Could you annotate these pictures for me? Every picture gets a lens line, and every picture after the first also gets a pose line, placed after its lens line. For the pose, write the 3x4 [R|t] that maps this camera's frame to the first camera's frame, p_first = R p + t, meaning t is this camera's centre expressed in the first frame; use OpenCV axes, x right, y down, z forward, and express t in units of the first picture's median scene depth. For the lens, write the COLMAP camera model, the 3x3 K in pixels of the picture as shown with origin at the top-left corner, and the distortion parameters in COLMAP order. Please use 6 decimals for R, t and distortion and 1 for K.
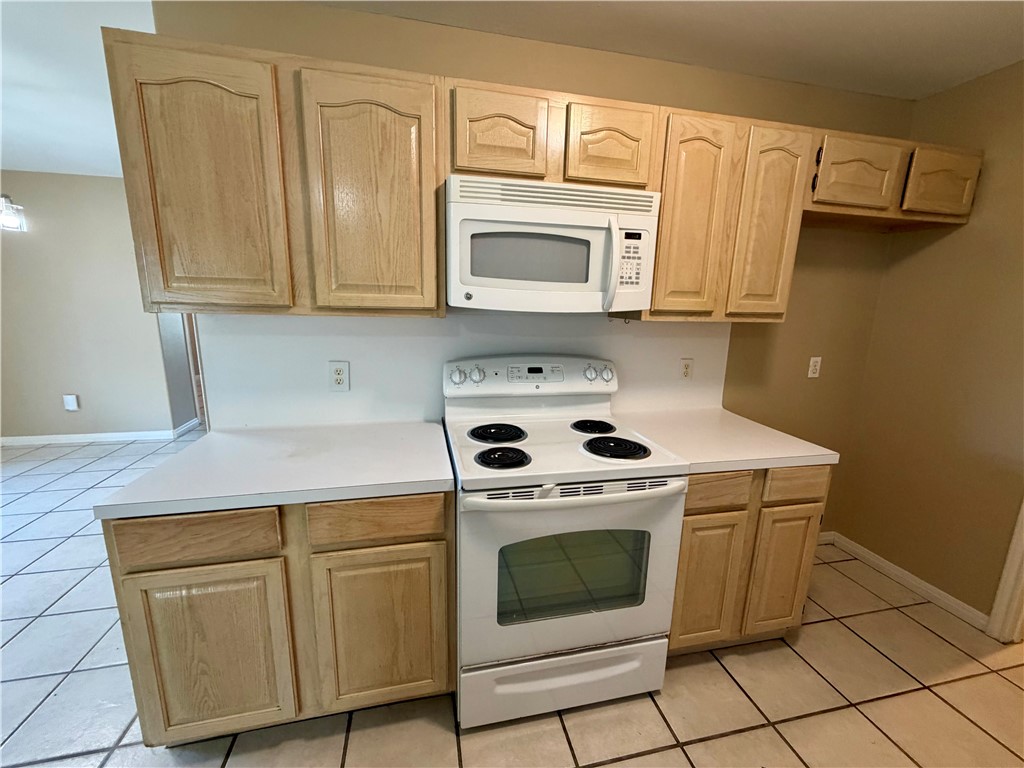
lens RADIAL K [[407.4, 0, 509.0], [0, 407.4, 383.7], [0, 0, 1]] dist [-0.000037, -0.000091]
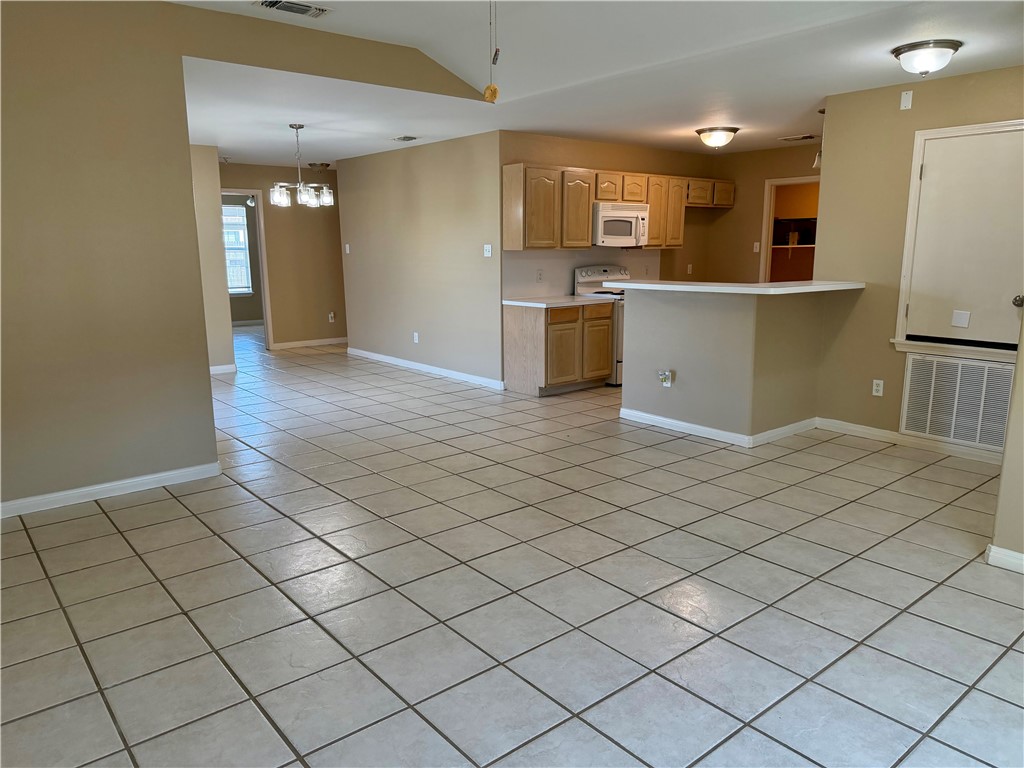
lens RADIAL K [[722.3, 0, 507.3], [0, 722.3, 390.1], [0, 0, 1]] dist [0.105716, -0.156733]
pose [[0.890564, -0.112671, 0.440682, -2.716661], [0.109496, 0.993448, 0.032721, 0.521665], [-0.441482, 0.019113, 0.897067, -2.925247]]
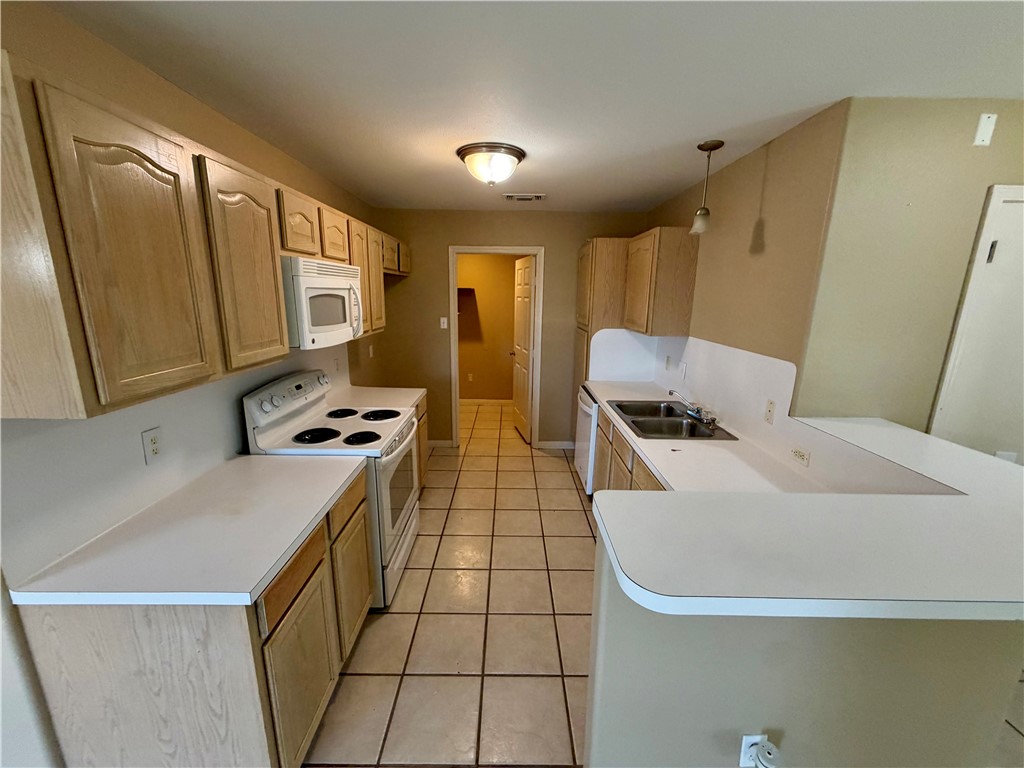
lens RADIAL K [[407.4, 0, 509.0], [0, 407.4, 383.7], [0, 0, 1]] dist [-0.000037, -0.000091]
pose [[0.215614, -0.230415, 0.948904, -1.125132], [0.180140, 0.964468, 0.193262, -0.191063], [-0.959719, 0.129265, 0.249460, 0.022508]]
